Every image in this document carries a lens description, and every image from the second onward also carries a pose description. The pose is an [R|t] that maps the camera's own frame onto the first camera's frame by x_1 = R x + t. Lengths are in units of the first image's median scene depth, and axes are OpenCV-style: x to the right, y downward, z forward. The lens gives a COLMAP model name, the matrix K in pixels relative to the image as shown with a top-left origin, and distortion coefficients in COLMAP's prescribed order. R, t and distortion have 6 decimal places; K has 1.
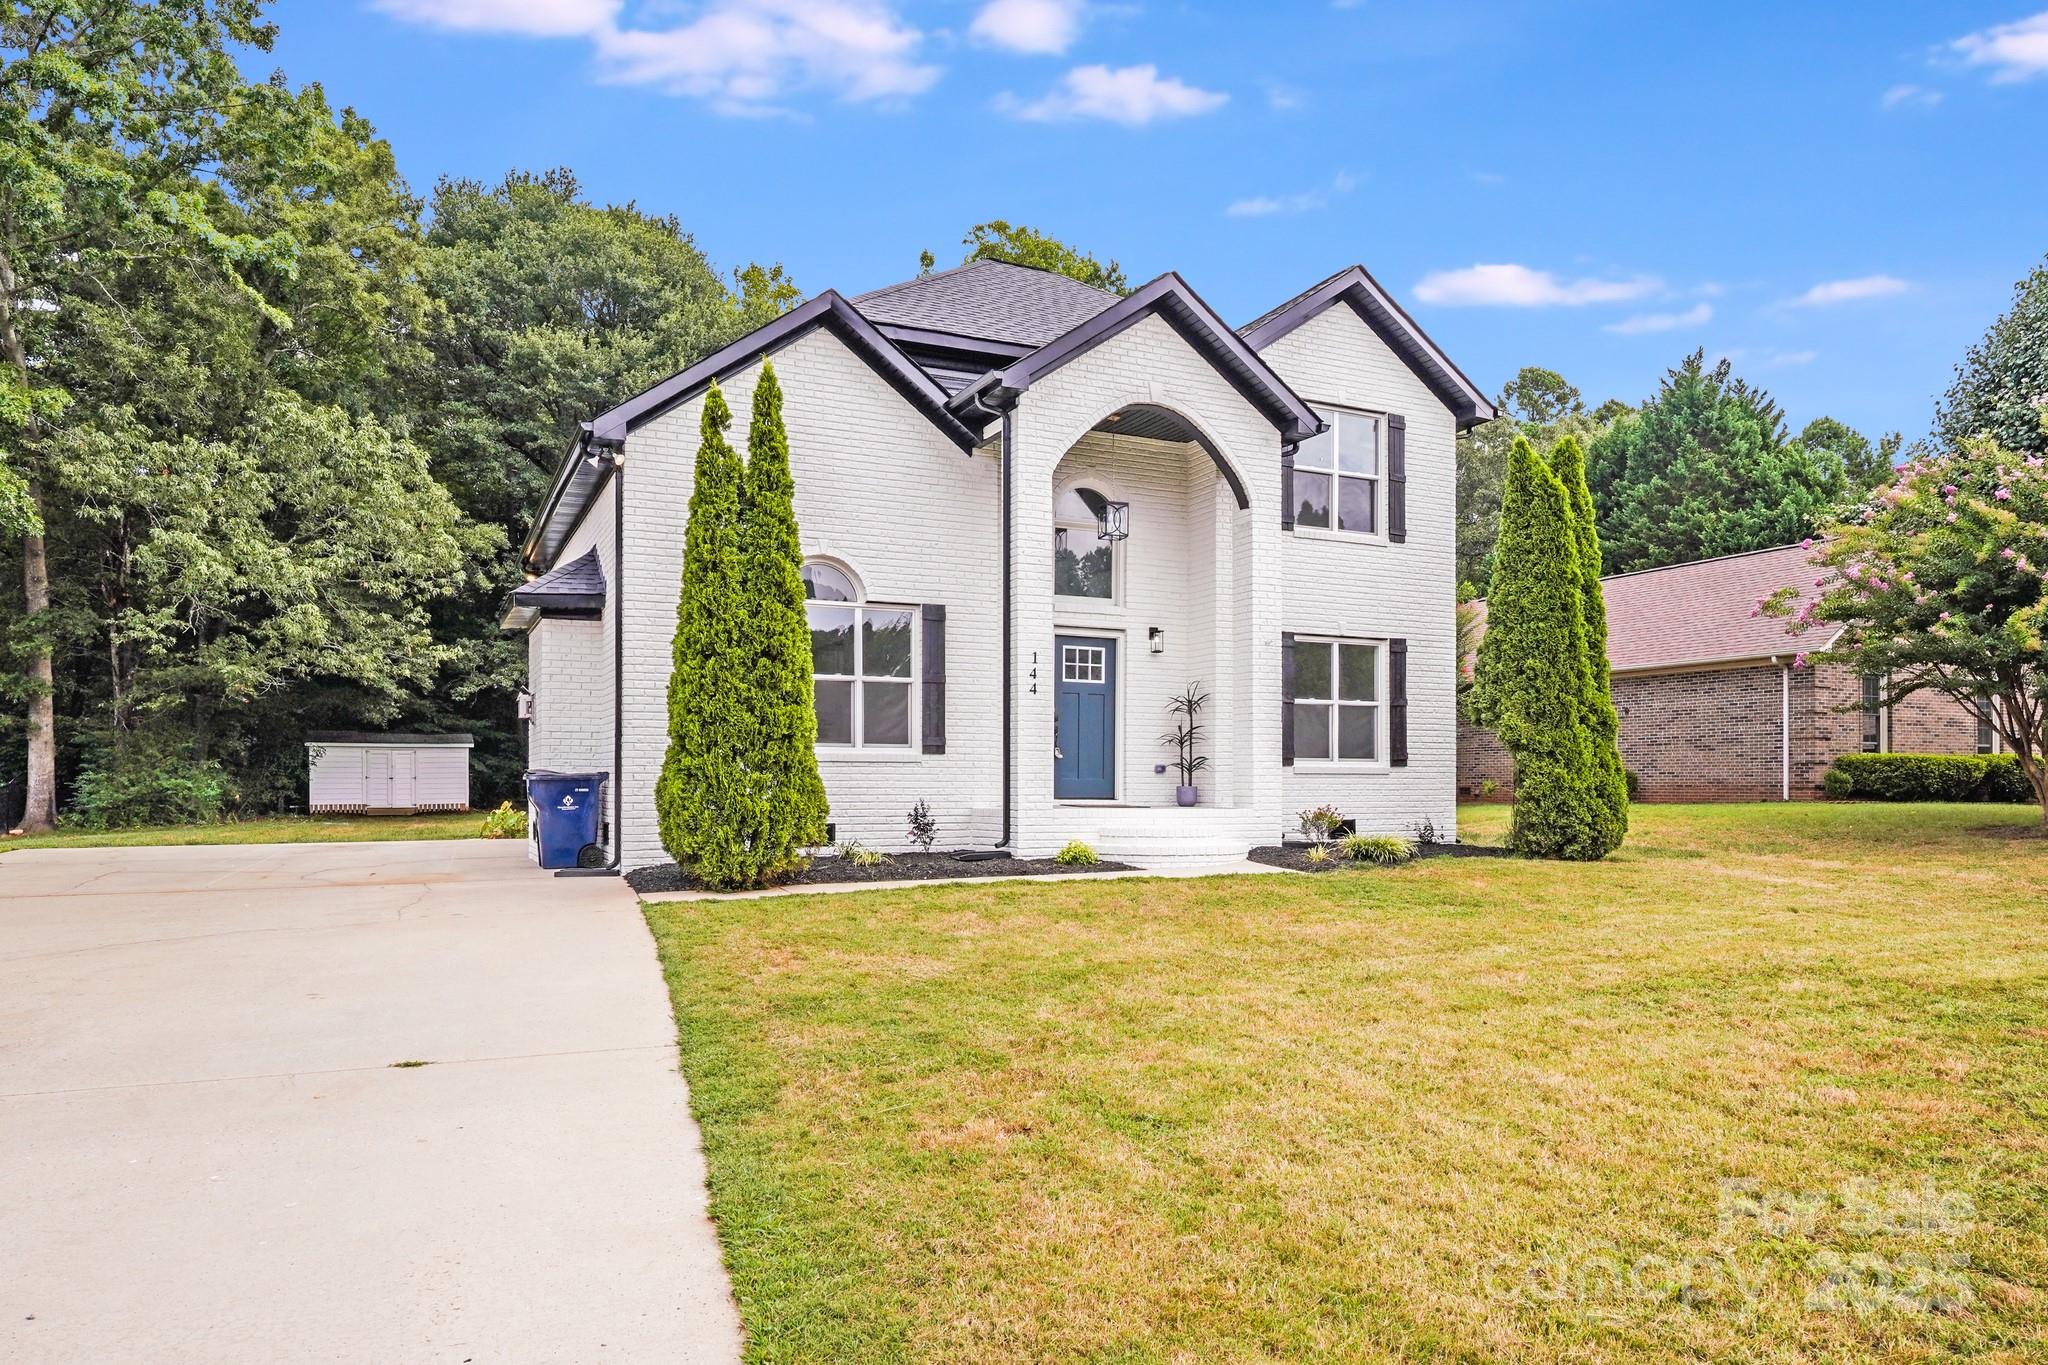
lens RADIAL K [[1308.9, 0, 1017.5], [0, 1308.9, 774.7], [0, 0, 1]] dist [-0.011810, 0.001671]
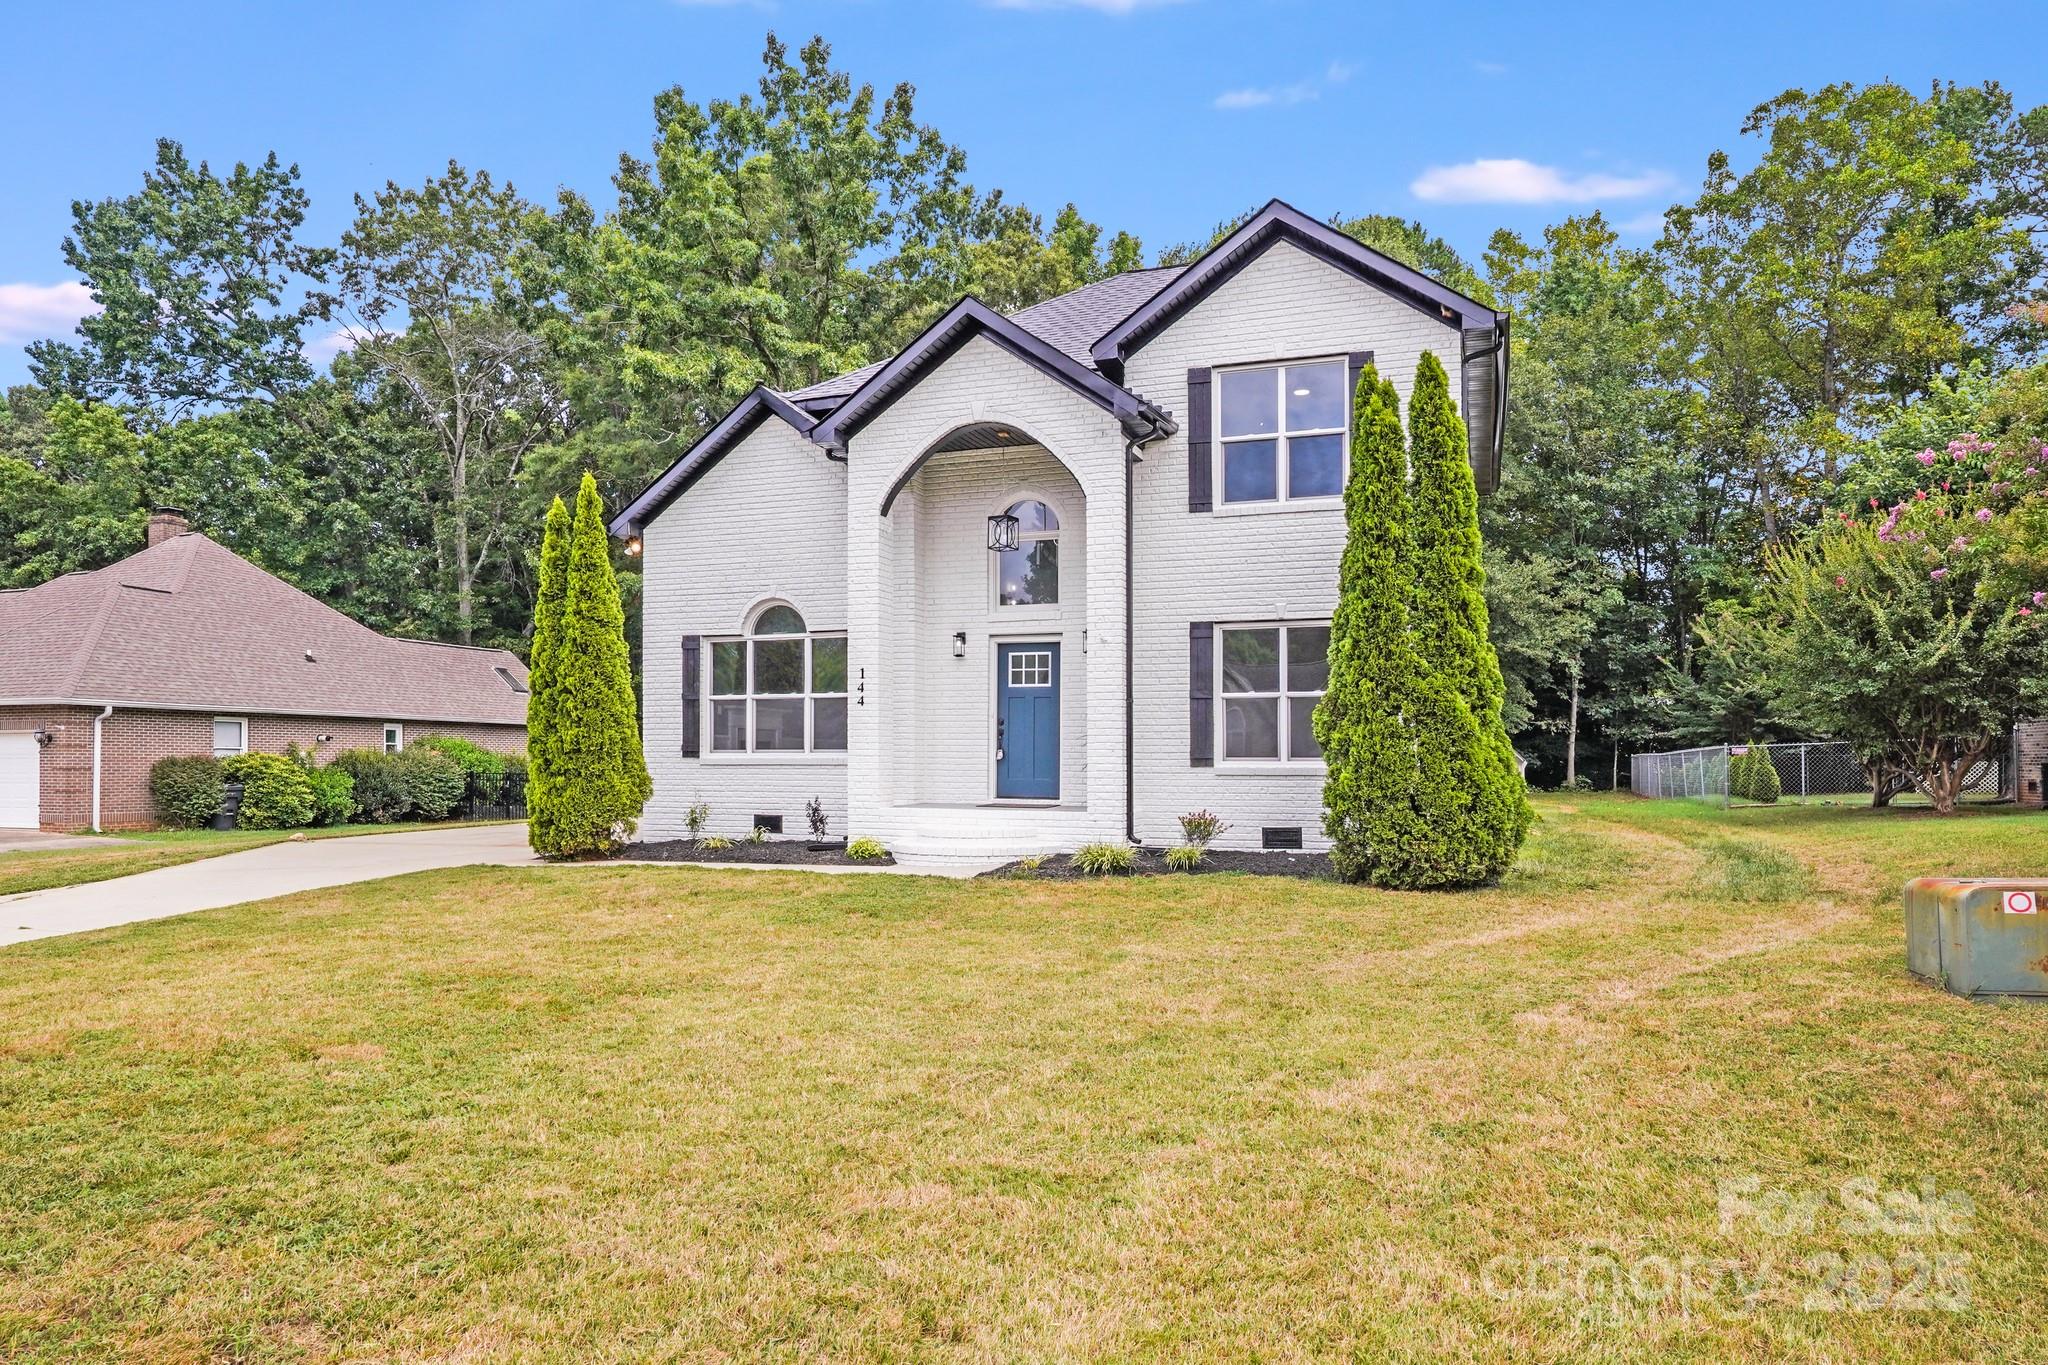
lens RADIAL K [[1308.9, 0, 1031.3], [0, 1308.9, 769.6], [0, 0, 1]] dist [-0.011810, 0.001671]
pose [[0.703265, 0.002379, -0.710924, 0.797752], [0.003845, 0.999967, 0.007150, -0.012029], [0.710917, -0.007762, 0.703233, 0.270096]]
